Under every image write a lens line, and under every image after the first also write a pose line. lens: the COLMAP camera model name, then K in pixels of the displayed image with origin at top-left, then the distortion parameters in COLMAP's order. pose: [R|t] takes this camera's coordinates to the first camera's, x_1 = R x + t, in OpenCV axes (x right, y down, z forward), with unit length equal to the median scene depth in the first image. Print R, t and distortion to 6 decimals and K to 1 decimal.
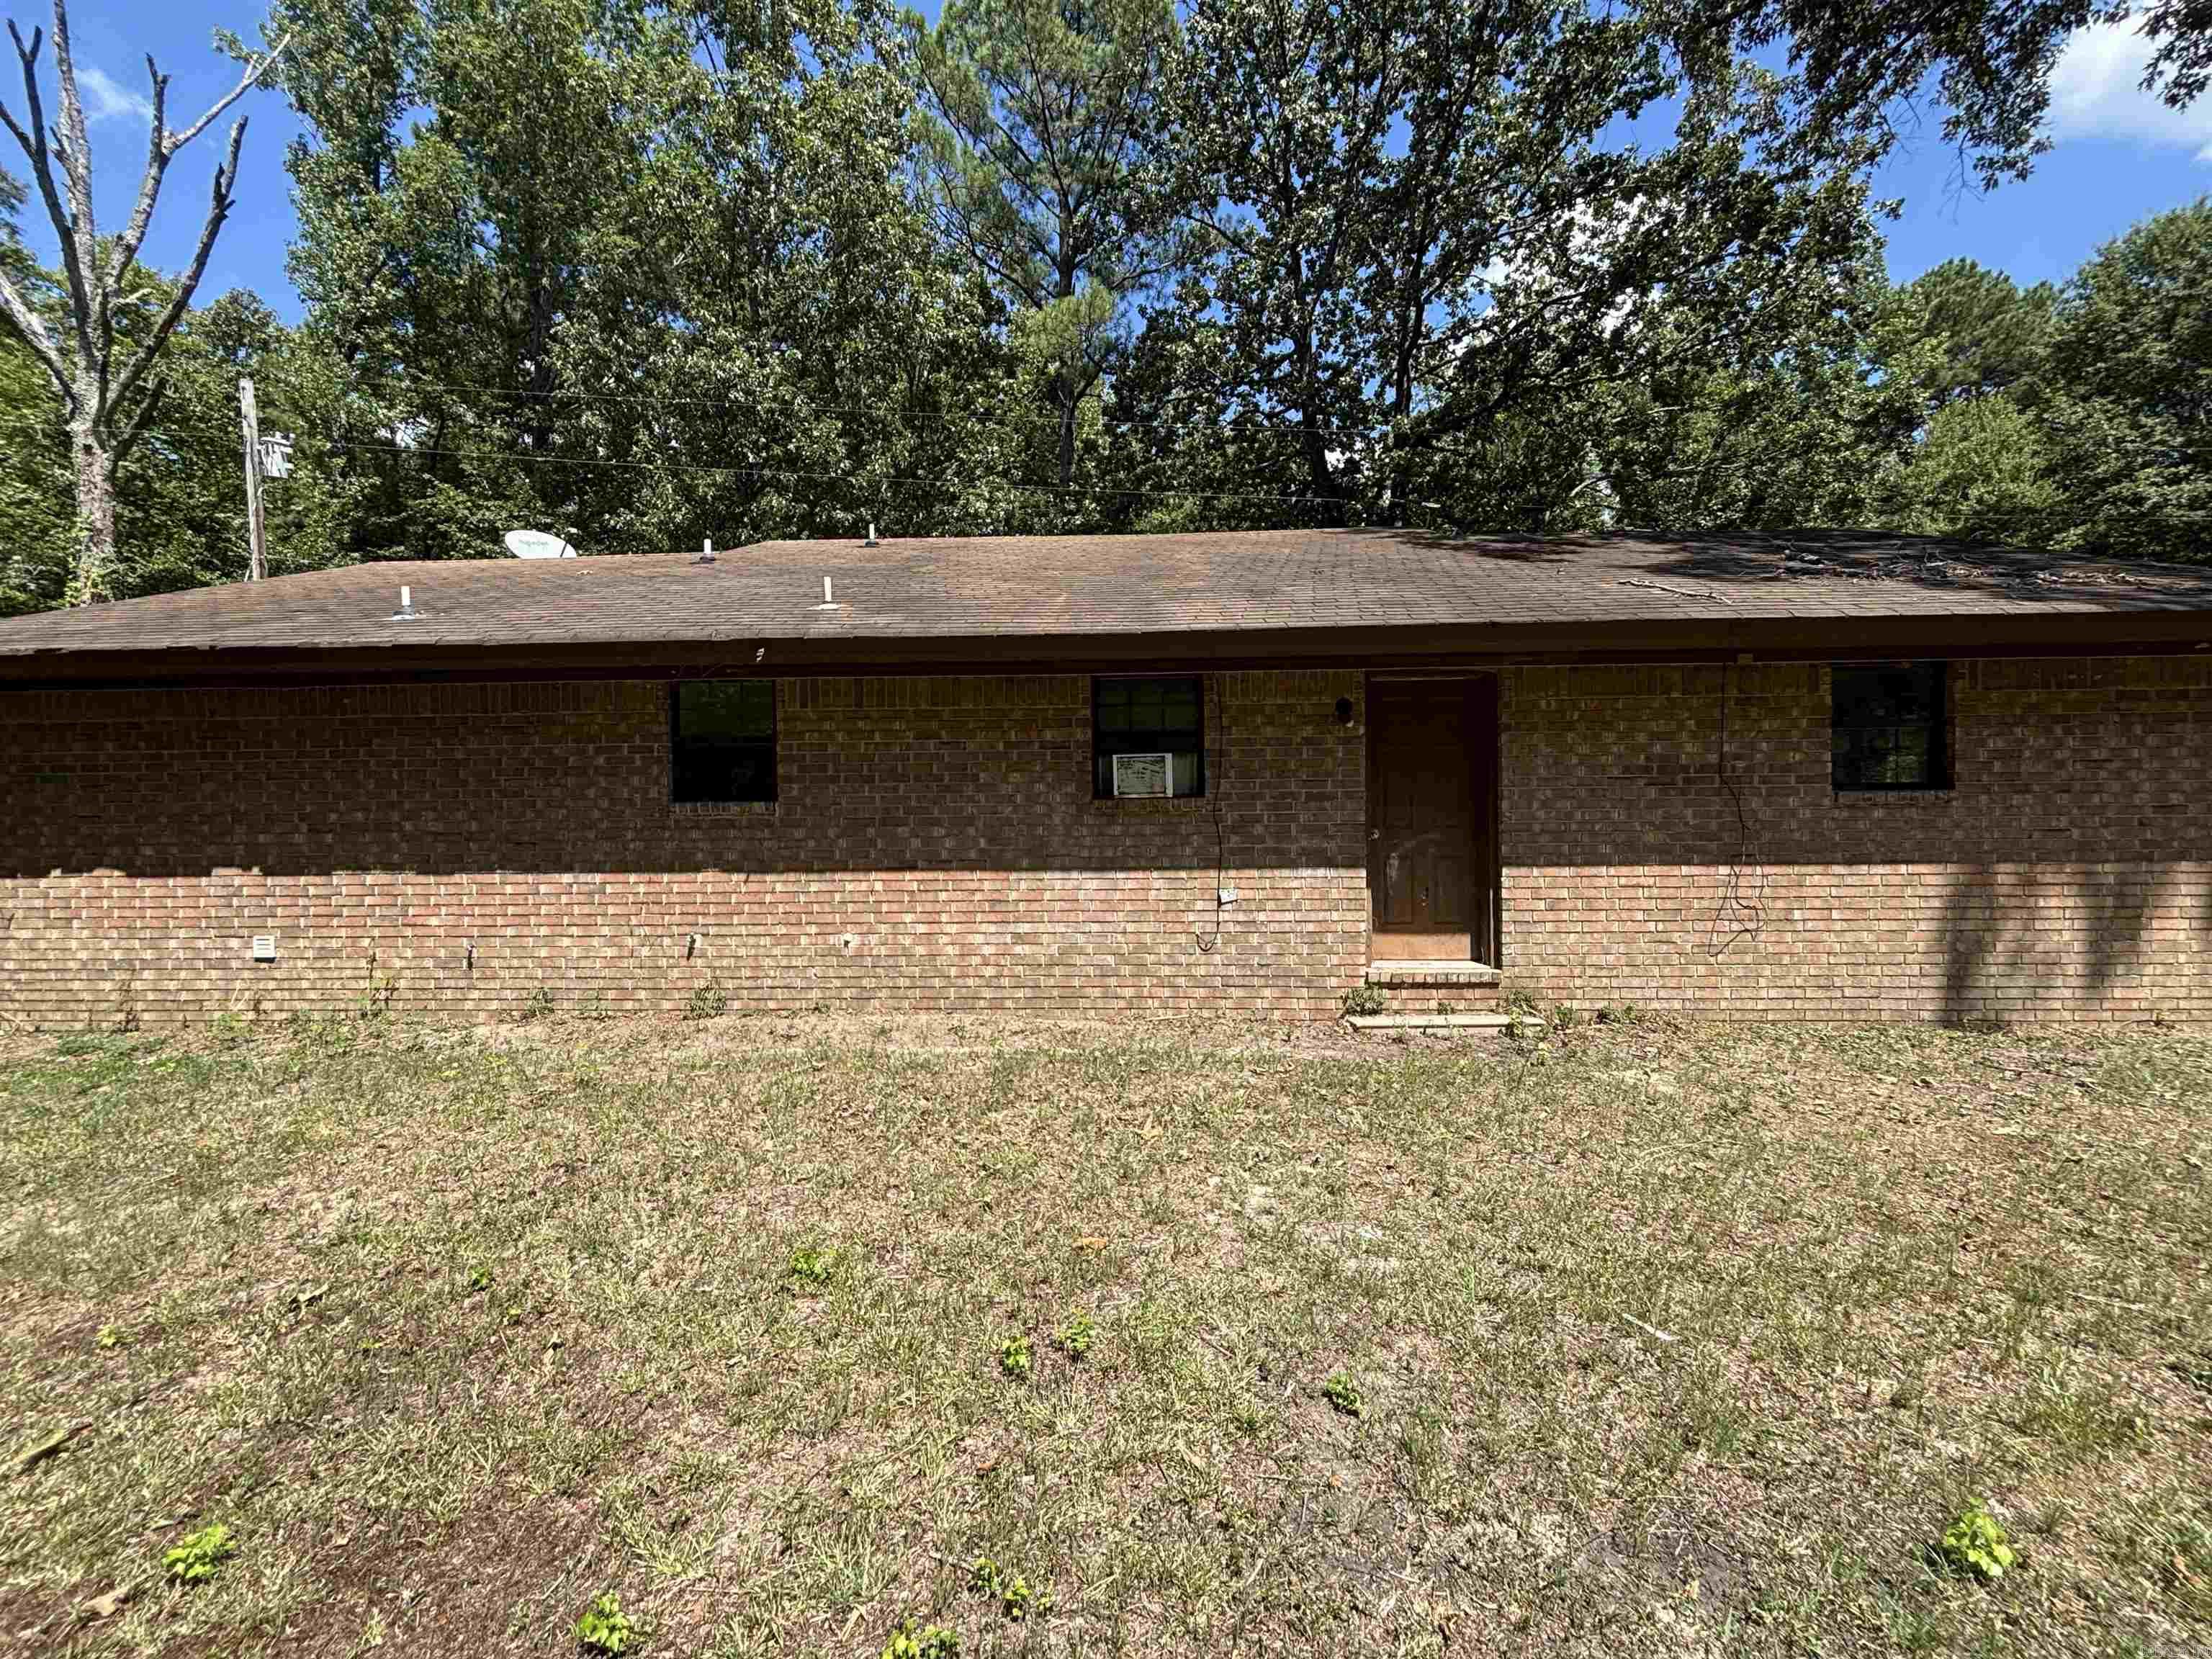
lens RADIAL K [[894.2, 0, 1106.0], [0, 894.2, 829.5], [0, 0, 1]] dist [0.009146, 0.000170]
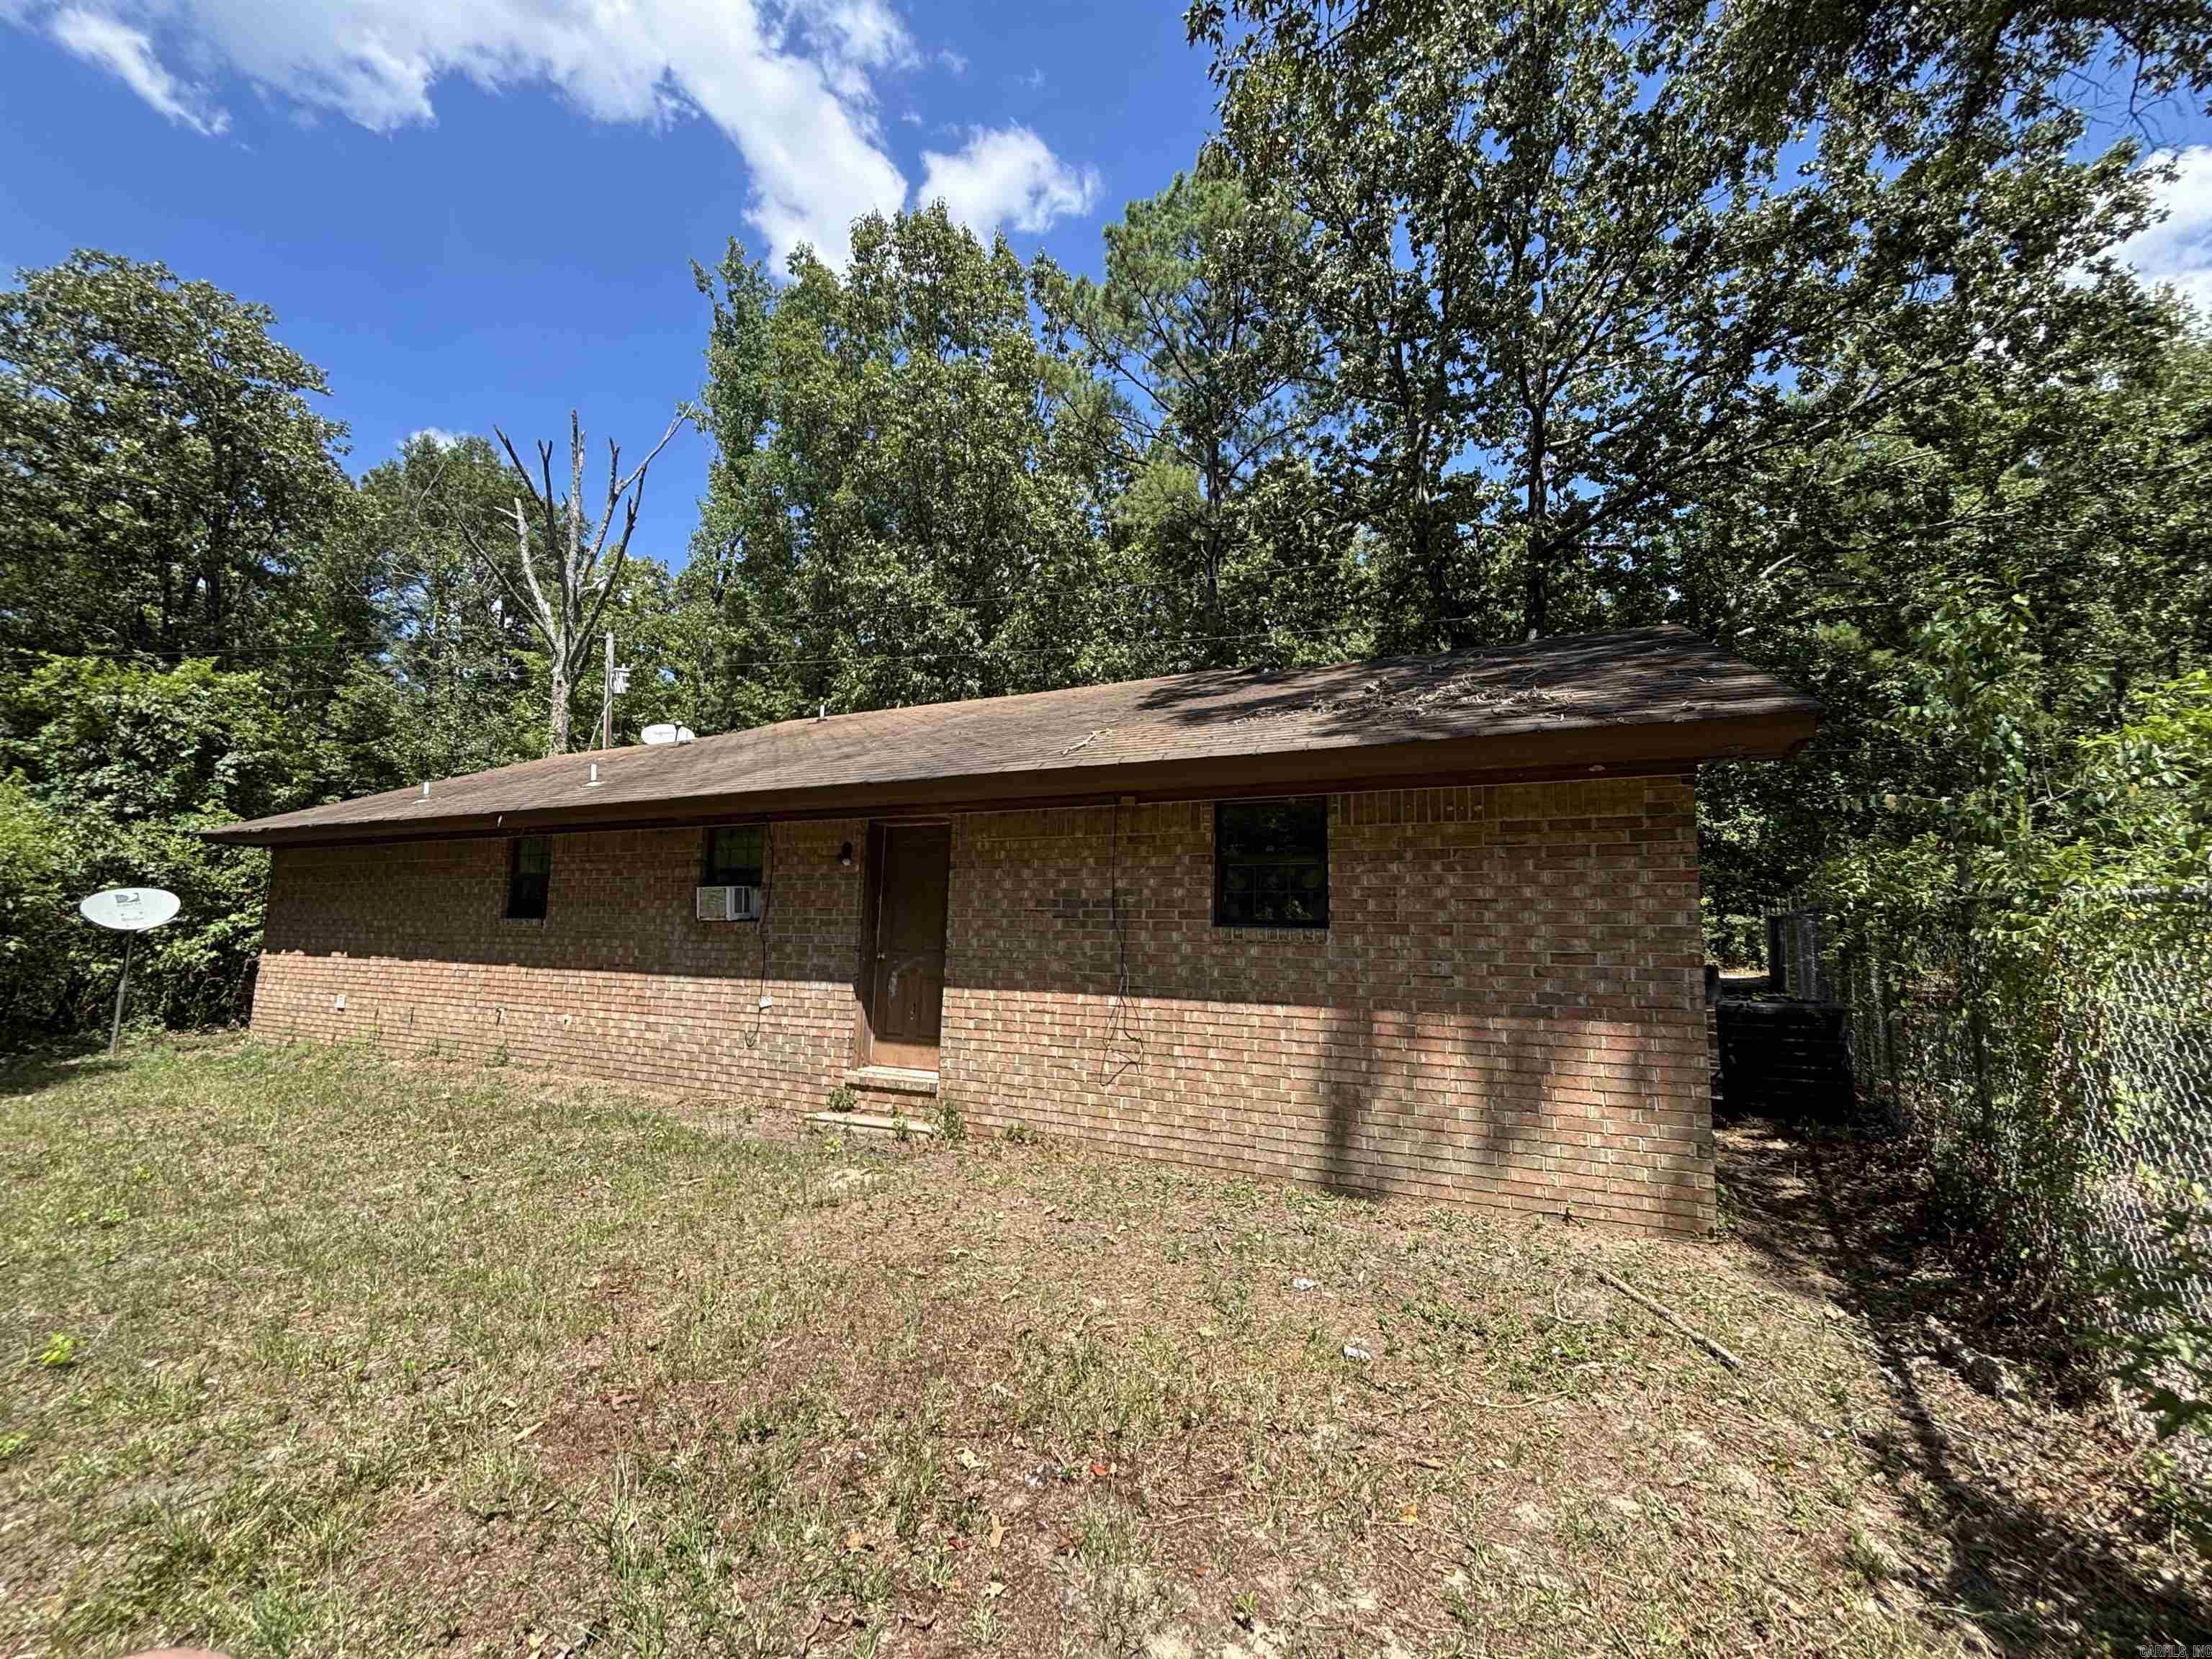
lens RADIAL K [[899.0, 0, 1106.0], [0, 899.0, 829.5], [0, 0, 1]] dist [0.040460, -0.017622]
pose [[0.913962, -0.020805, -0.405266, 1.089039], [-0.035301, 0.990823, -0.130475, -0.015005], [0.404262, 0.133556, 0.904840, 0.026195]]
